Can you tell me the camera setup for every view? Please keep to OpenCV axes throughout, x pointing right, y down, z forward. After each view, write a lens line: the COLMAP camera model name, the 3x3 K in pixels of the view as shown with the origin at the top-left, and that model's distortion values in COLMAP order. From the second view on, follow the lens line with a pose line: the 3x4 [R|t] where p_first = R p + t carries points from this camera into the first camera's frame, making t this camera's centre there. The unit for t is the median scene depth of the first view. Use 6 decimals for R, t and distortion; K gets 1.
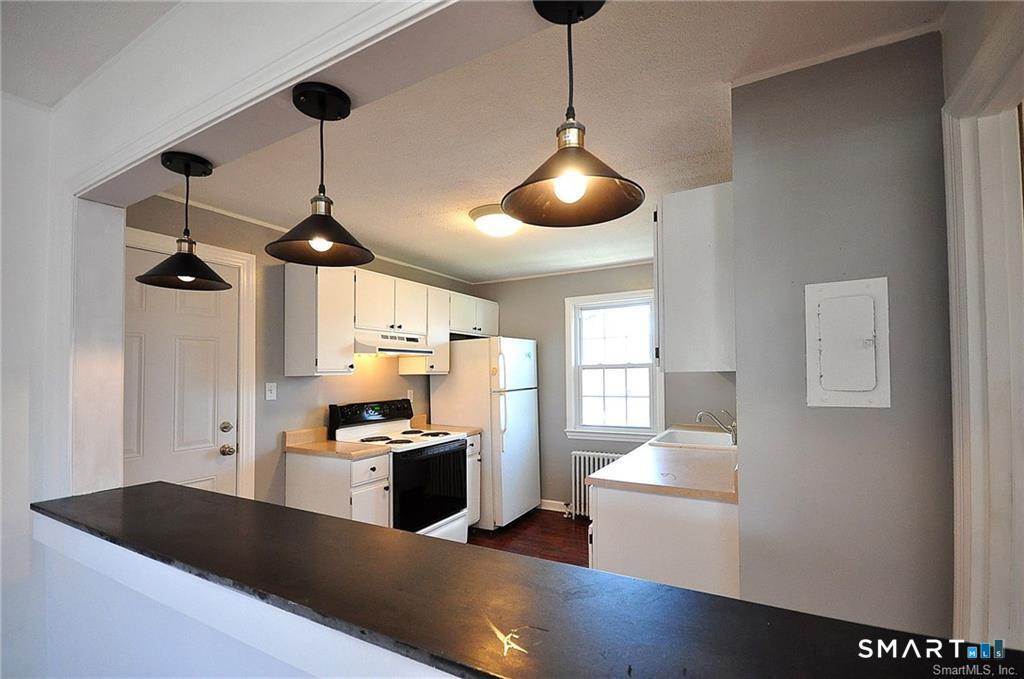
lens RADIAL K [[452.6, 0, 520.3], [0, 452.6, 361.5], [0, 0, 1]] dist [-0.002432, -0.000656]
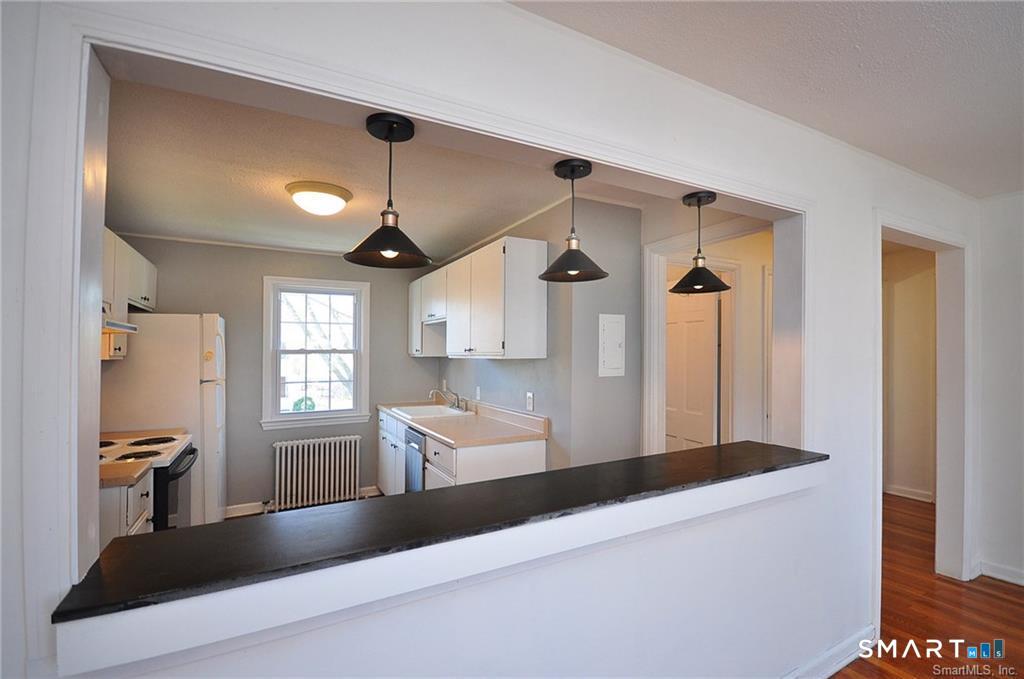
lens RADIAL K [[457.4, 0, 508.6], [0, 457.4, 335.1], [0, 0, 1]] dist [-0.001223, -0.000160]
pose [[0.540110, 0.042573, 0.840517, -0.435421], [-0.022855, 0.999093, -0.035918, 0.000523], [-0.841284, 0.000190, 0.540593, 0.093065]]
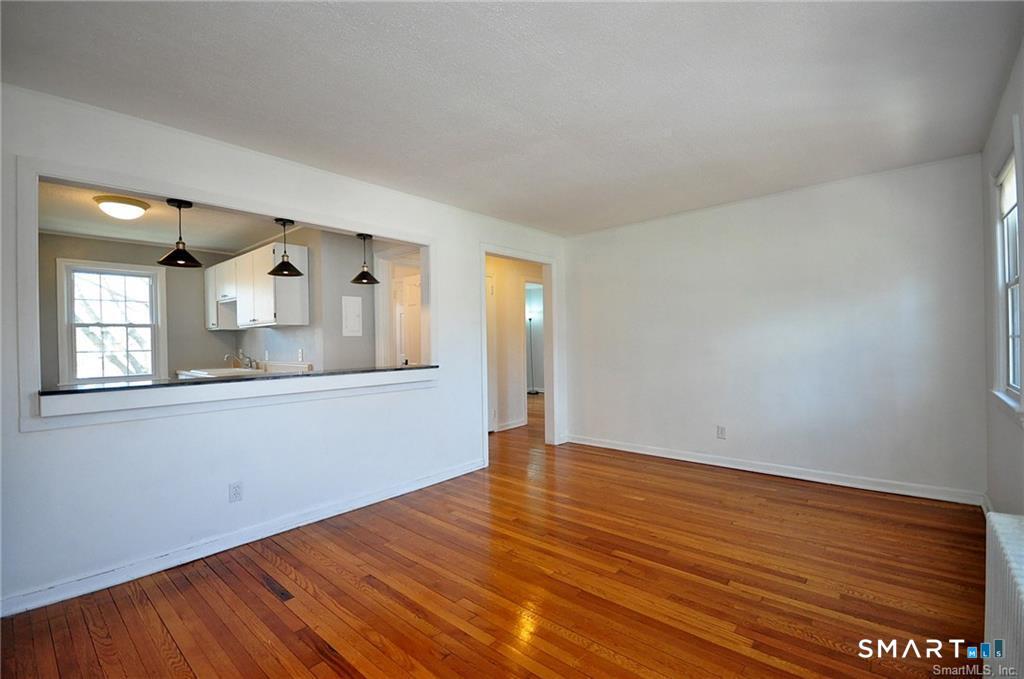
lens RADIAL K [[454.6, 0, 508.6], [0, 454.6, 347.4], [0, 0, 1]] dist [-0.001336, -0.000591]
pose [[0.214112, -0.004564, 0.976798, -0.740075], [-0.011311, 0.999910, 0.007151, 0.048604], [-0.976744, -0.012580, 0.214041, -0.251930]]
